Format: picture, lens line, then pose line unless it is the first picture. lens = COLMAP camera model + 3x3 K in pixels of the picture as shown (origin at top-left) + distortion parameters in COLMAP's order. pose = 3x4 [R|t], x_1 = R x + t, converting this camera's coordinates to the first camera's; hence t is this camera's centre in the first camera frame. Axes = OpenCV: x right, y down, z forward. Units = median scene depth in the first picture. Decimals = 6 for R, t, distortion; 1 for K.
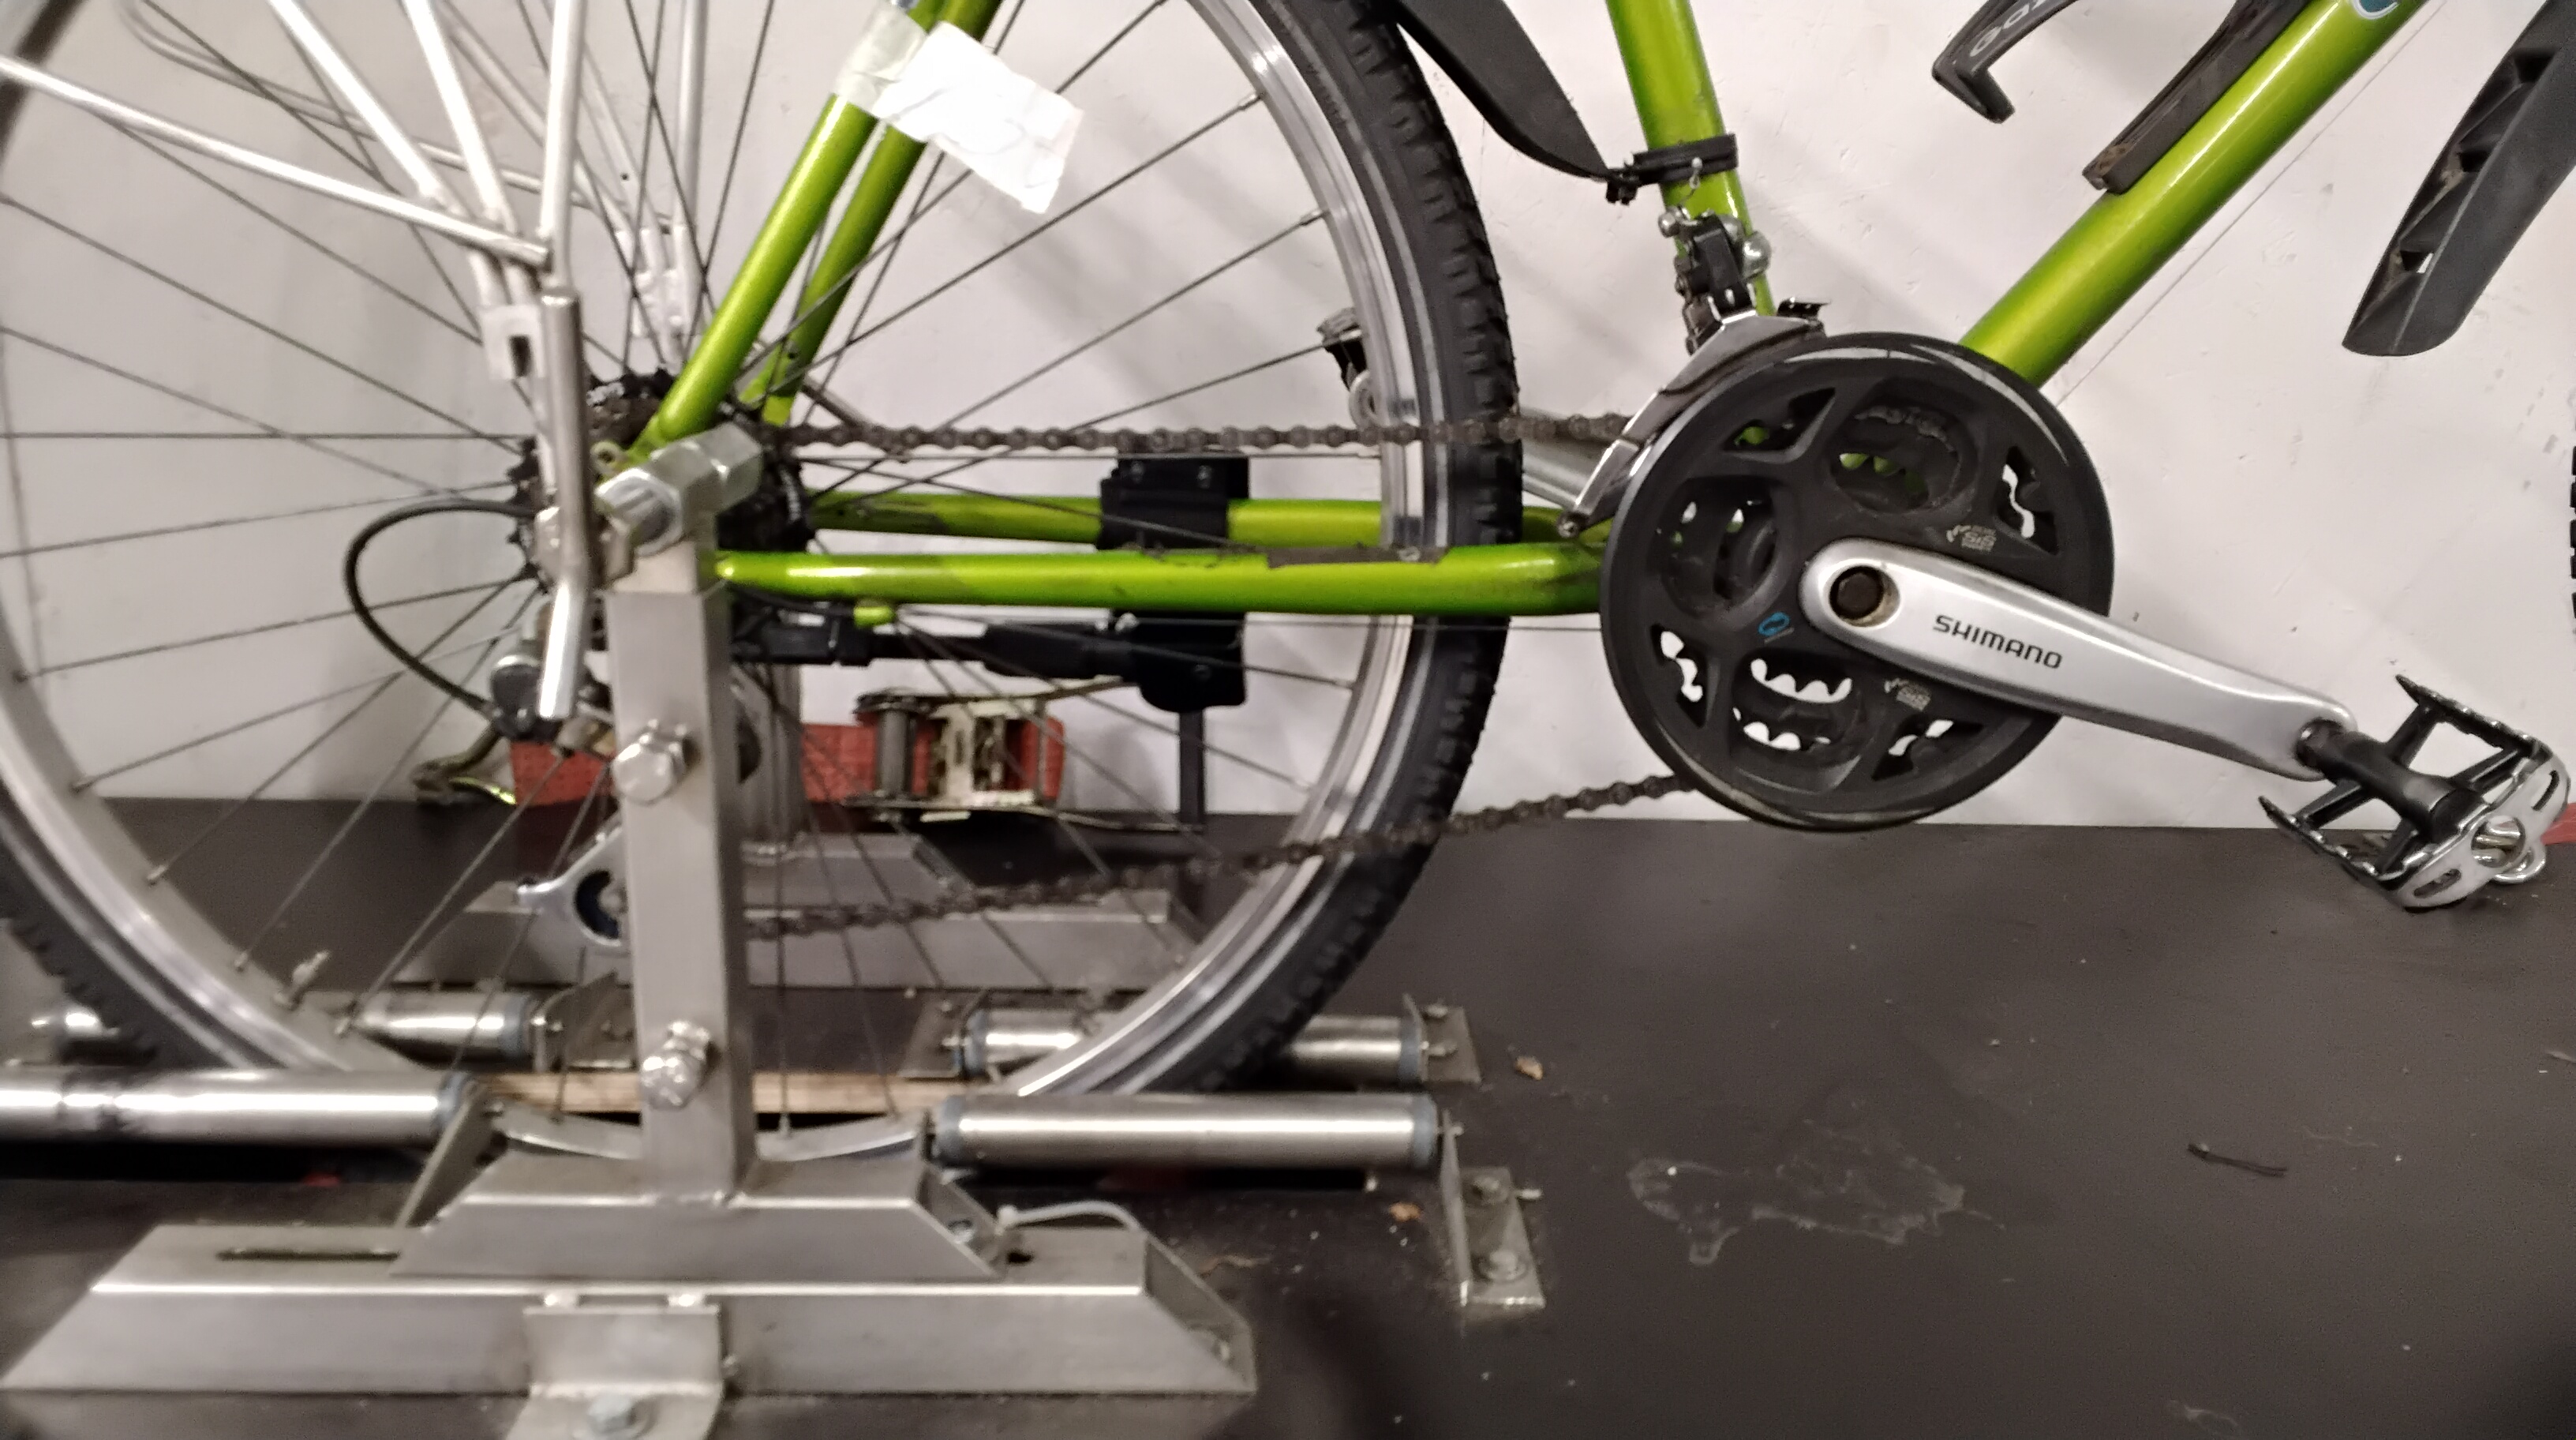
lens RADIAL K [[2031.6, 0, 1333.6], [0, 2031.6, 720.5], [0, 0, 1]] dist [0.125562, -0.204746]
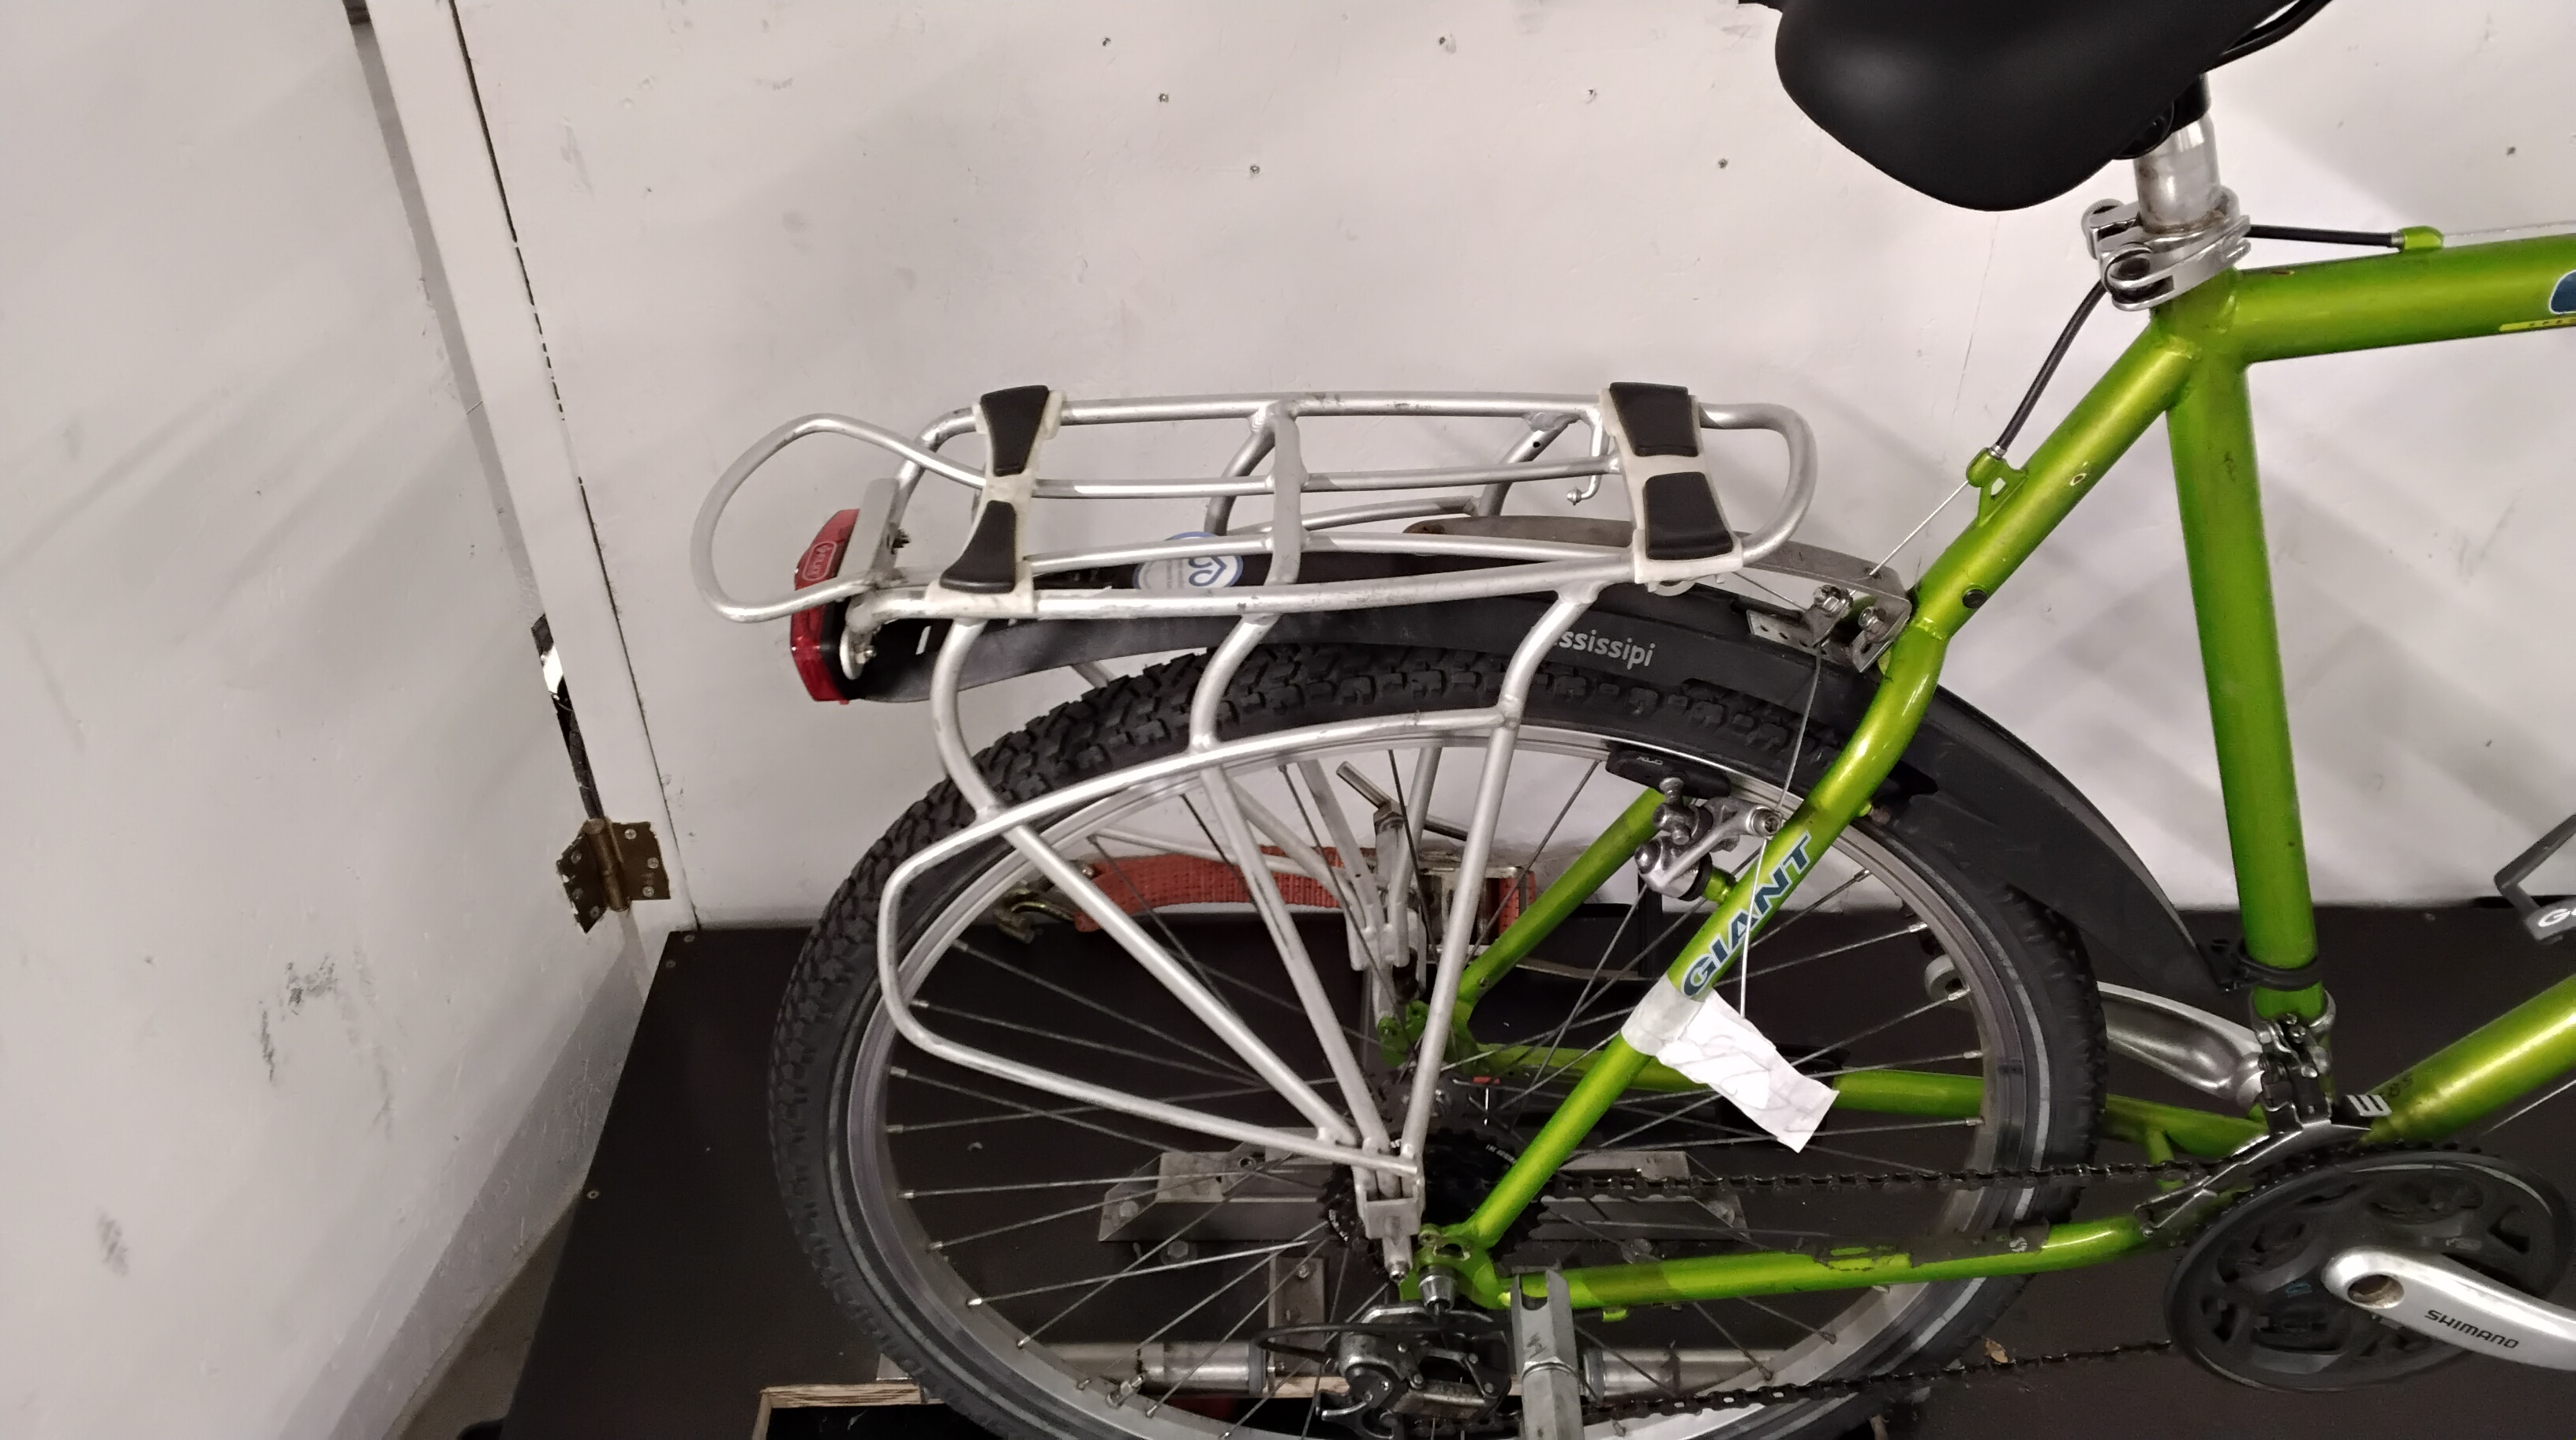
lens RADIAL K [[2031.6, 0, 1333.6], [0, 2031.6, 720.5], [0, 0, 1]] dist [0.125562, -0.204746]
pose [[0.999376, -0.007020, -0.034611, -0.336221], [0.019876, 0.921897, 0.386926, -0.870300], [0.029192, -0.387372, 0.921461, -0.085287]]
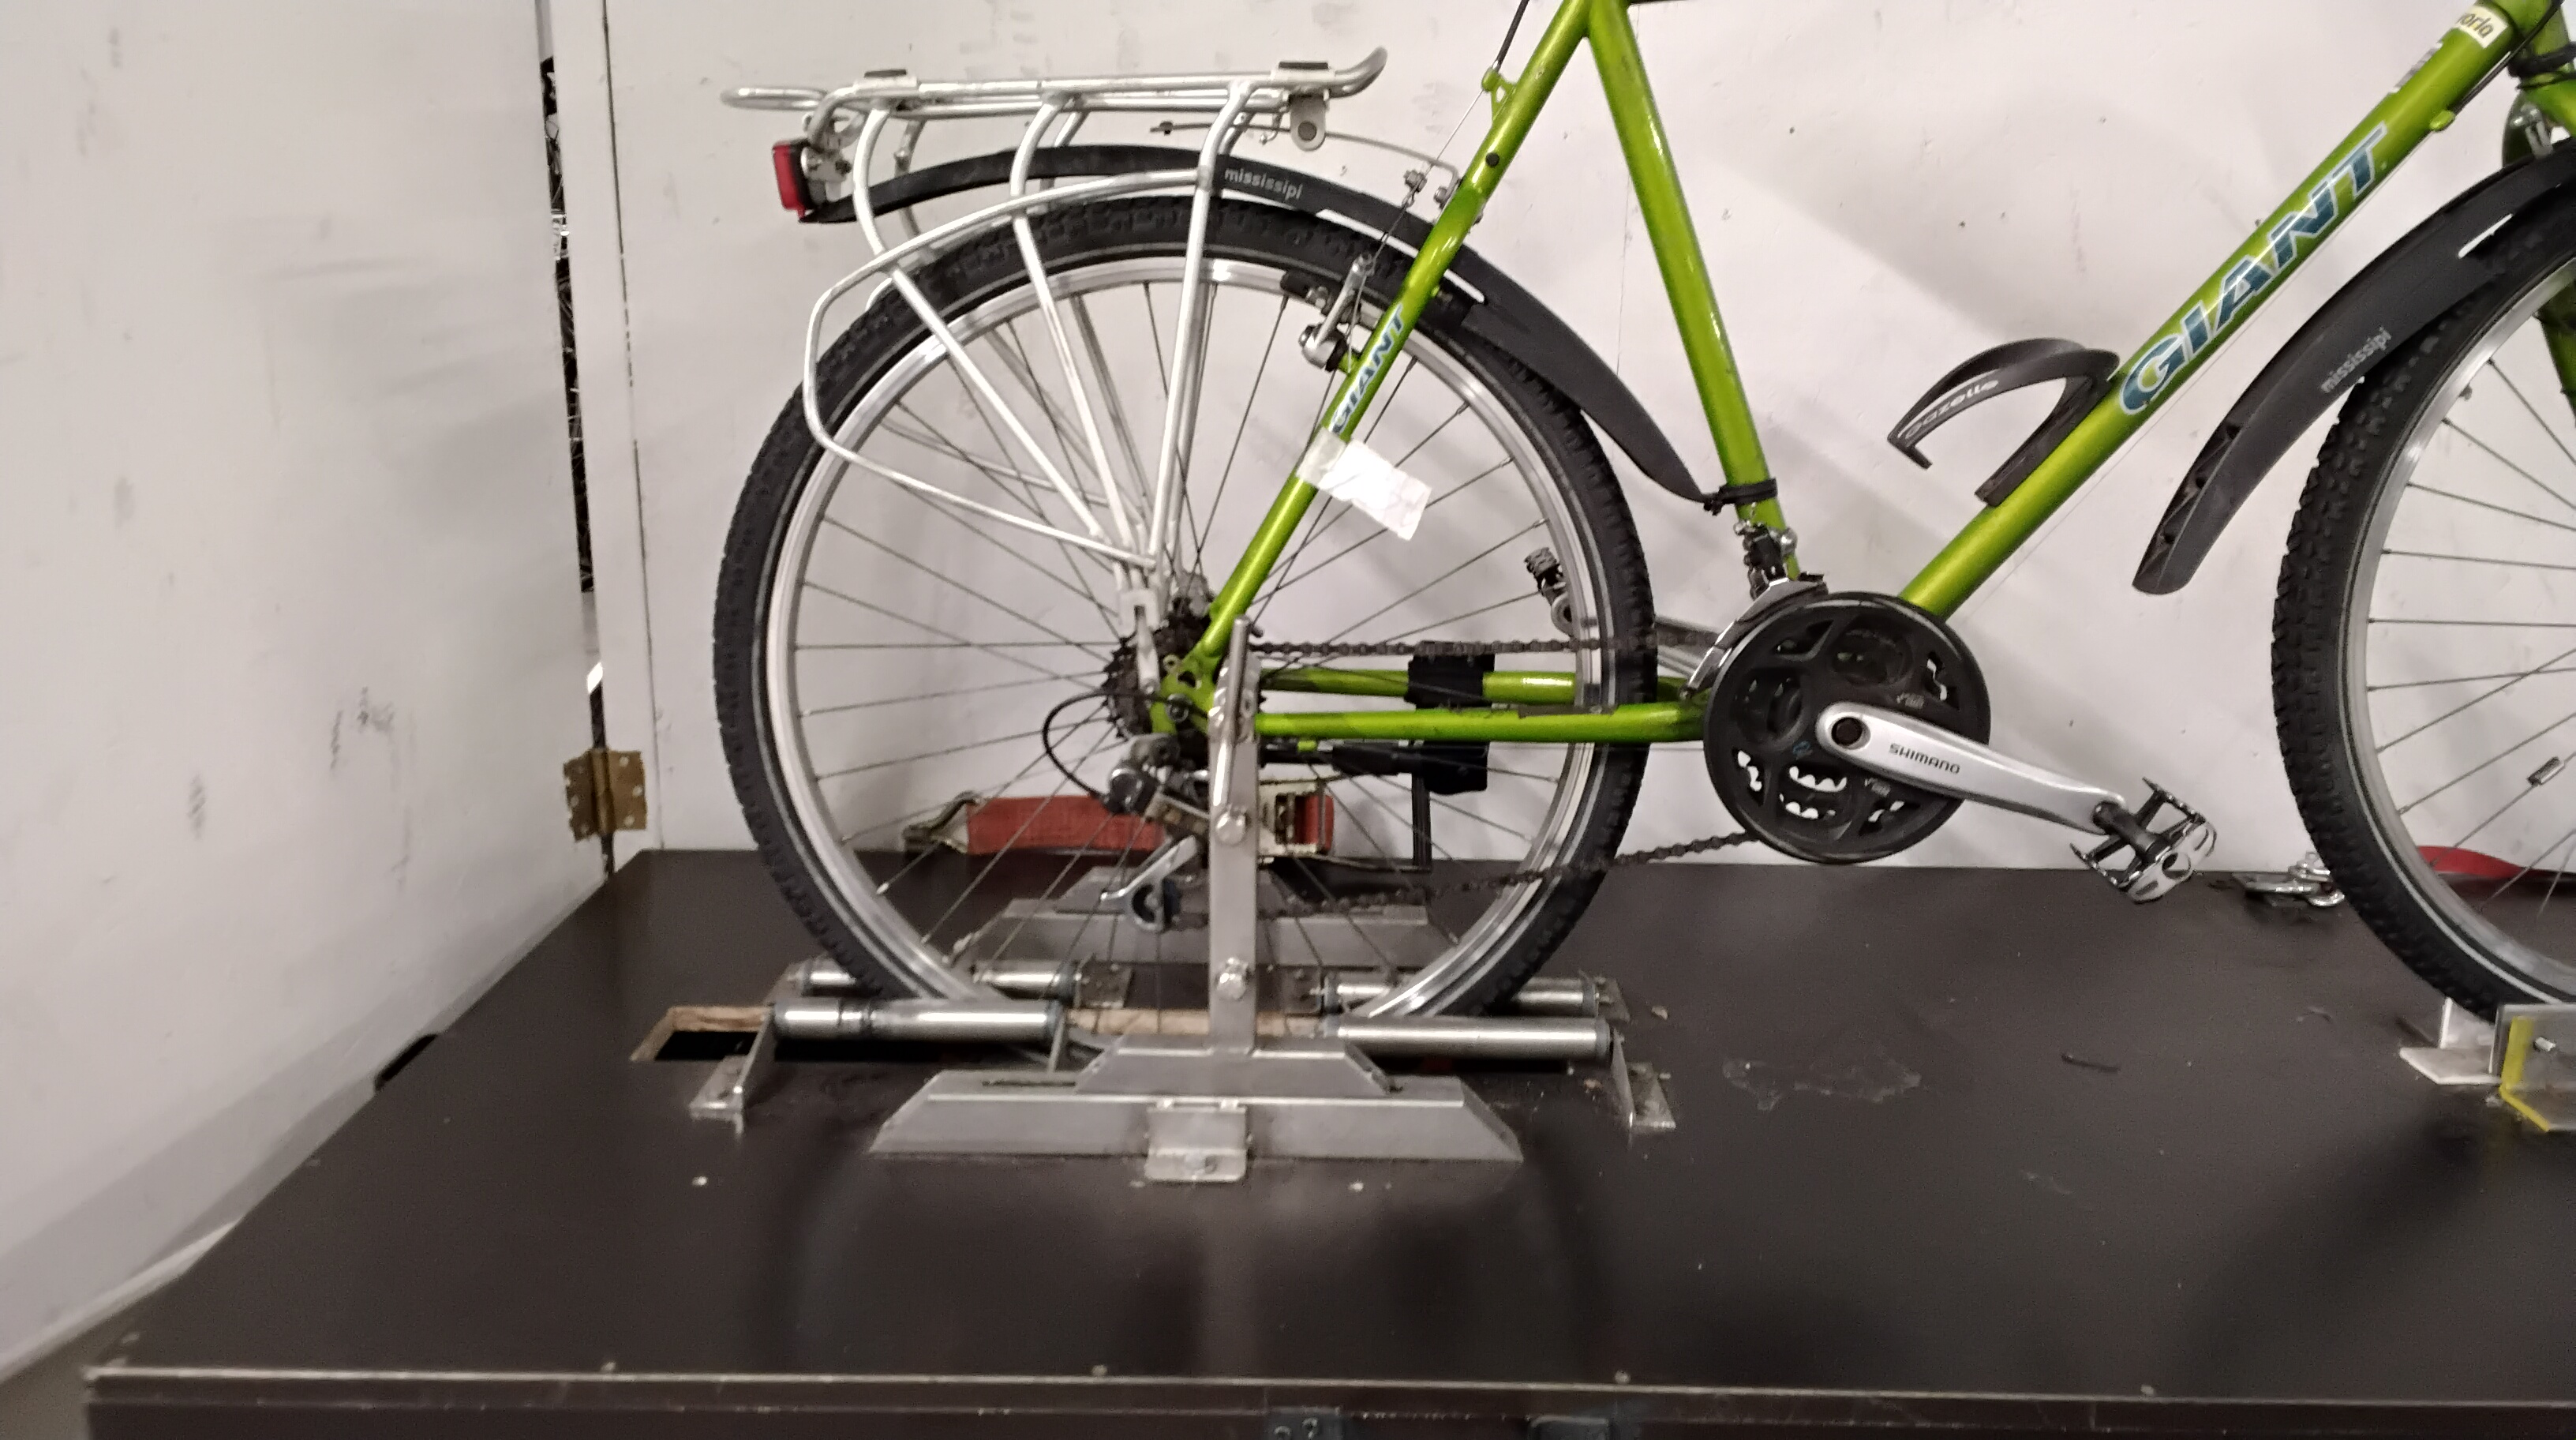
lens RADIAL K [[2031.6, 0, 1333.6], [0, 2031.6, 720.5], [0, 0, 1]] dist [0.125562, -0.204746]
pose [[0.999200, -0.004020, -0.039802, -0.119337], [0.002842, 0.999558, -0.029597, -0.018808], [0.039903, 0.029460, 0.998769, -0.784408]]
